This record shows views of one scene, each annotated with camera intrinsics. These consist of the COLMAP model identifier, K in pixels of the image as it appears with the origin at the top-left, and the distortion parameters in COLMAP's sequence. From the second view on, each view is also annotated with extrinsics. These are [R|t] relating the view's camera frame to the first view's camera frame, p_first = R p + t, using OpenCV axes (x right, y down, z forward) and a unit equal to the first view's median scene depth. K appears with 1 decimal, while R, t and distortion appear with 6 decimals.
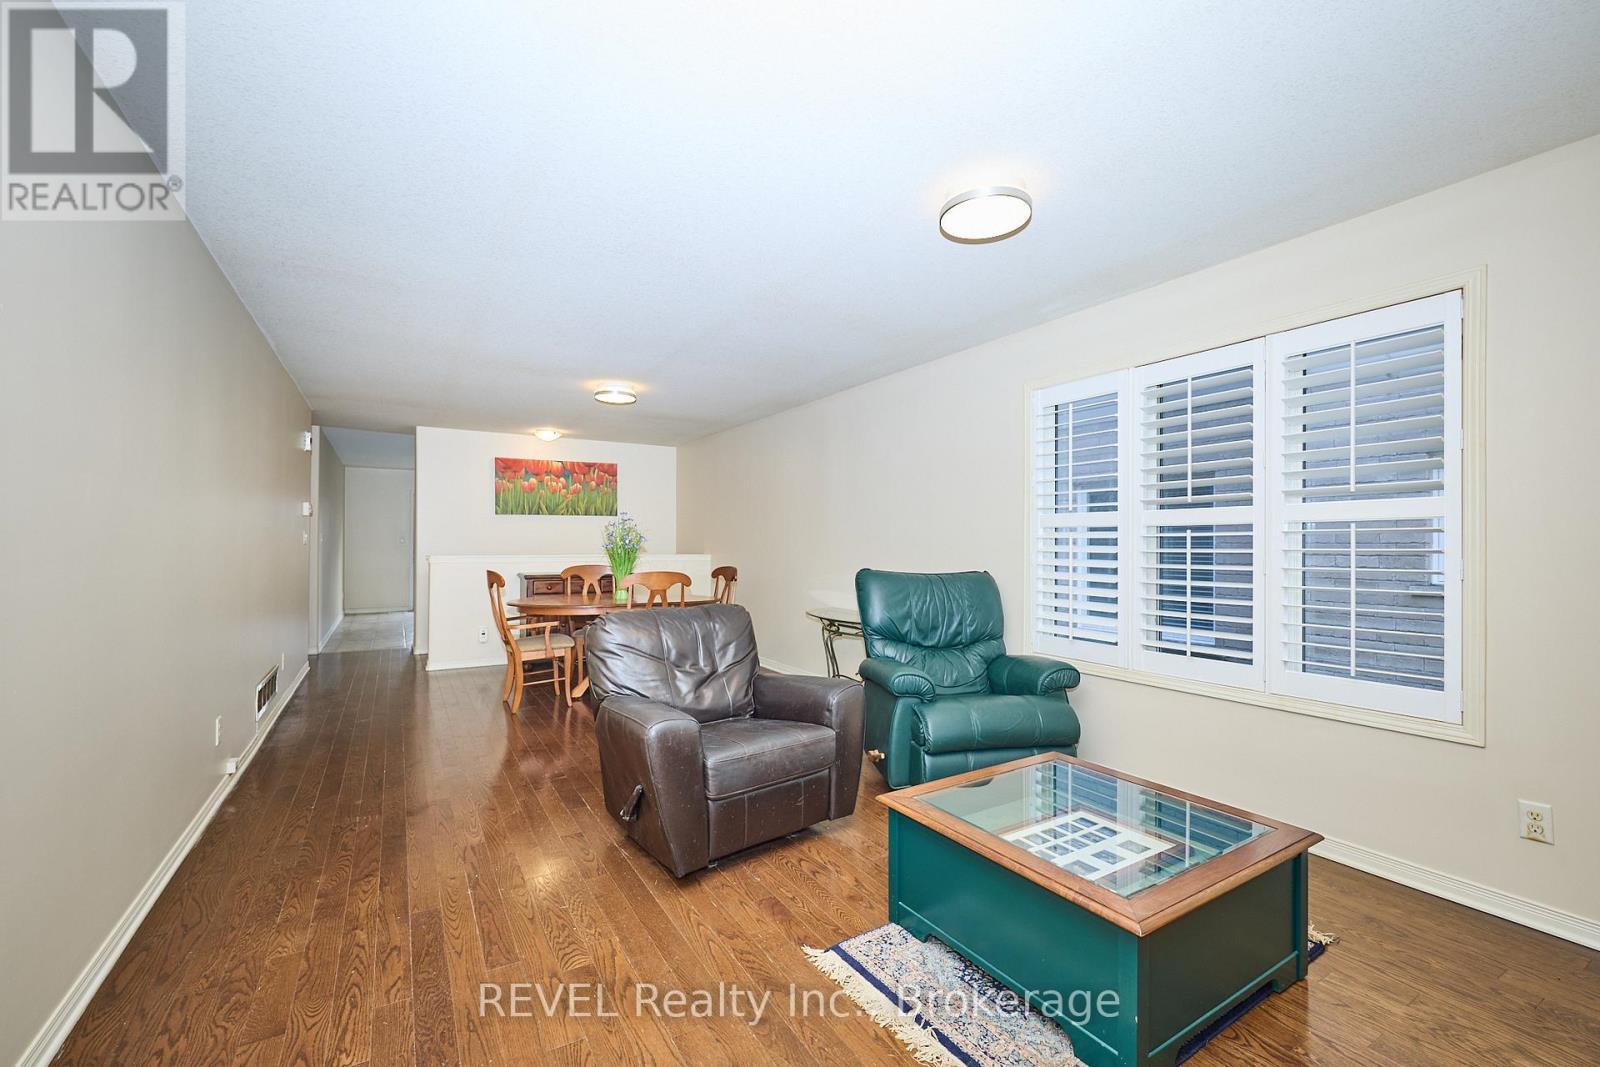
lens RADIAL K [[657.2, 0, 795.2], [0, 657.2, 544.7], [0, 0, 1]] dist [-0.001244, -0.000140]
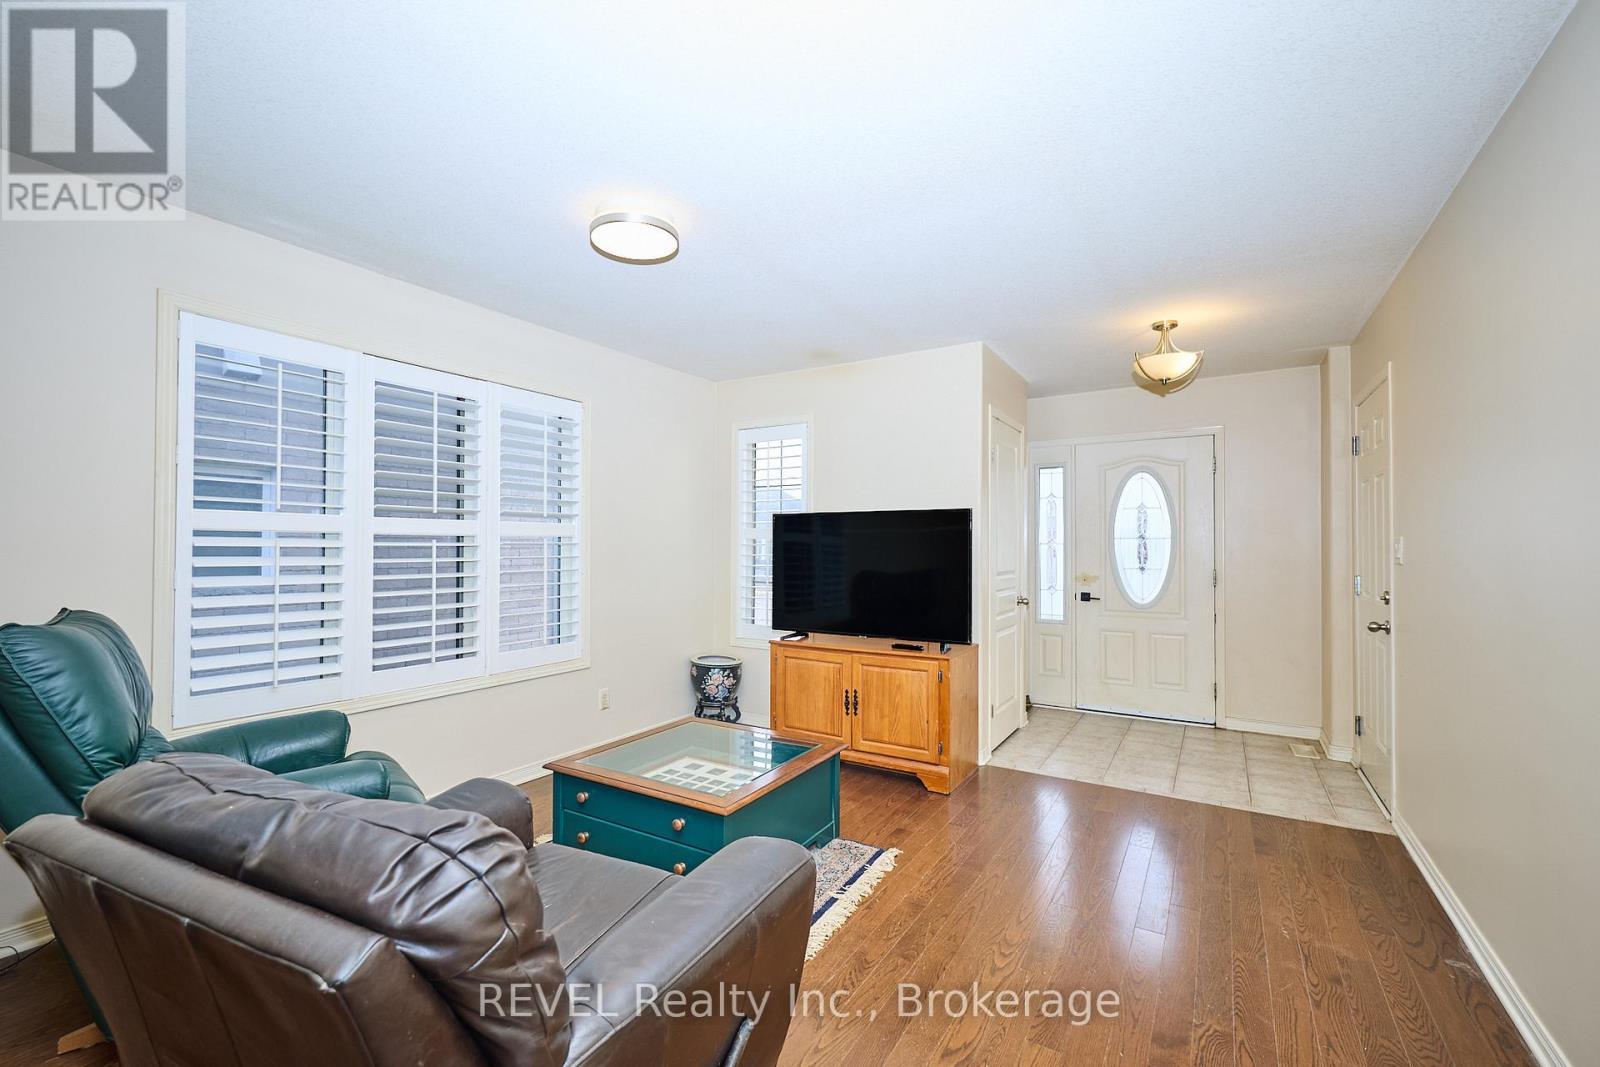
lens RADIAL K [[657.2, 0, 804.9], [0, 657.2, 536.3], [0, 0, 1]] dist [-0.001244, -0.000140]
pose [[-0.442250, 0.010908, 0.896825, -0.577747], [-0.002110, 0.999911, -0.013202, -0.015484], [-0.896889, -0.007731, -0.442188, 0.930079]]
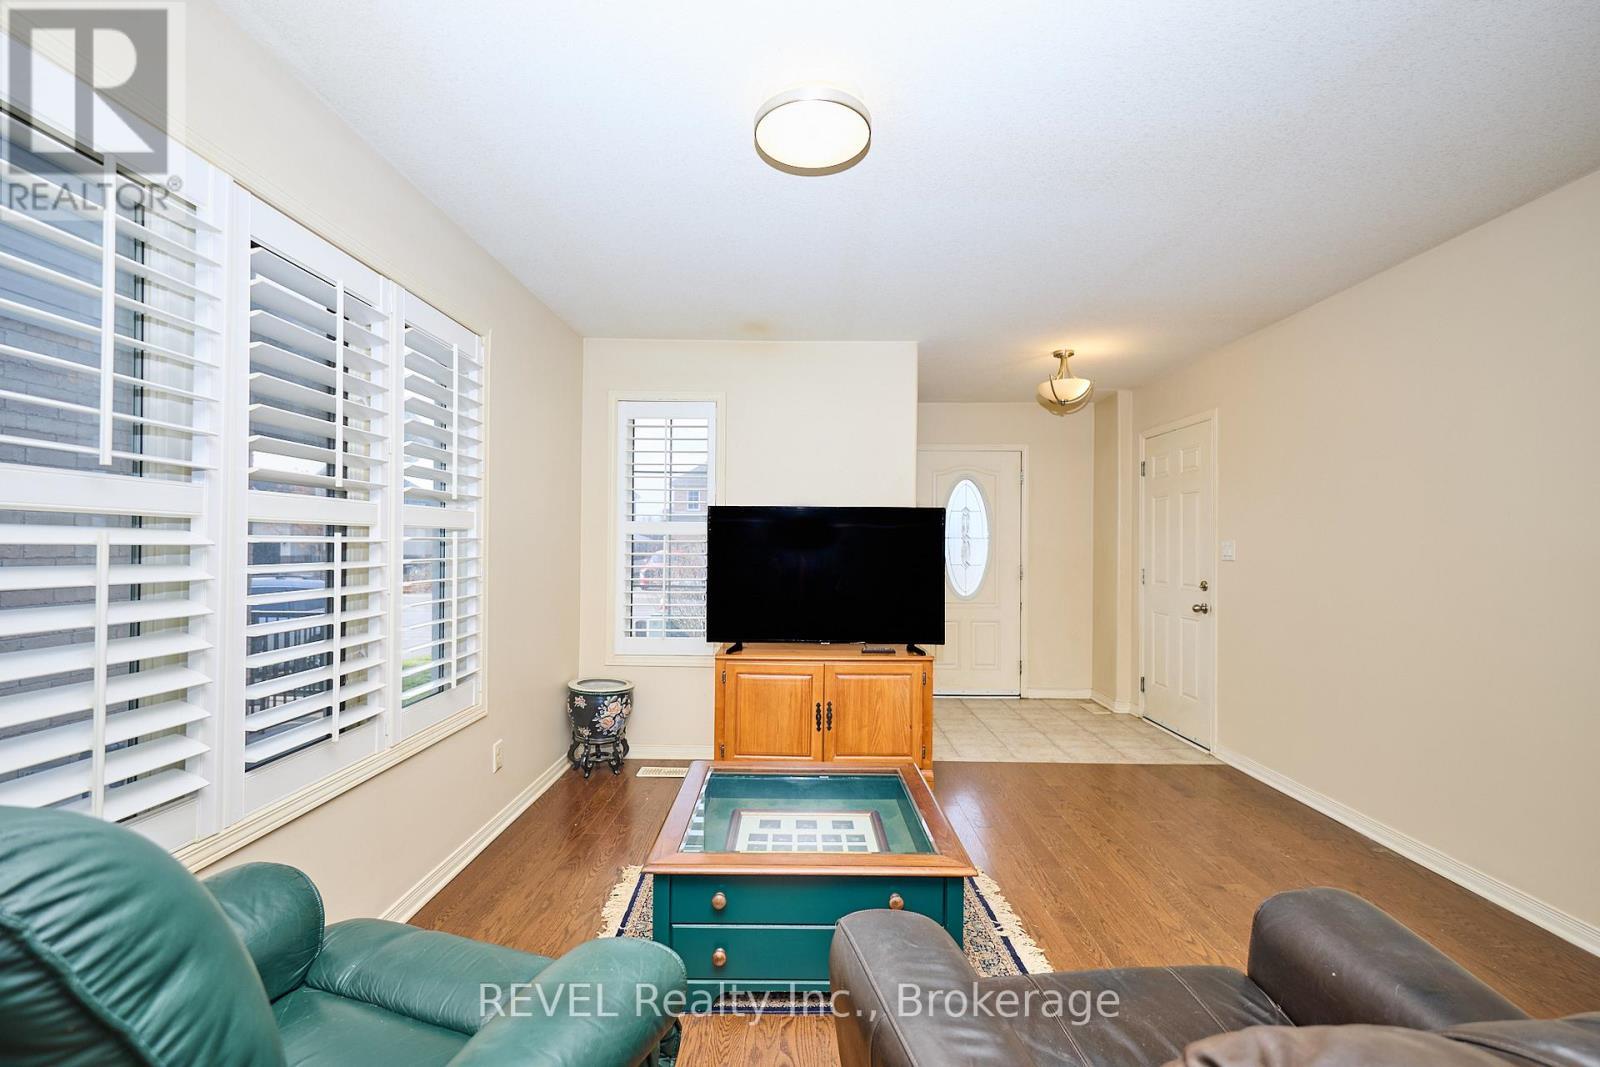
lens RADIAL K [[657.2, 0, 793.5], [0, 657.2, 535.9], [0, 0, 1]] dist [-0.001244, -0.000140]
pose [[-0.836009, -0.002984, 0.548708, -0.091684], [-0.009529, 0.999913, -0.009081, -0.017831], [-0.548634, -0.012821, -0.835965, 1.265161]]
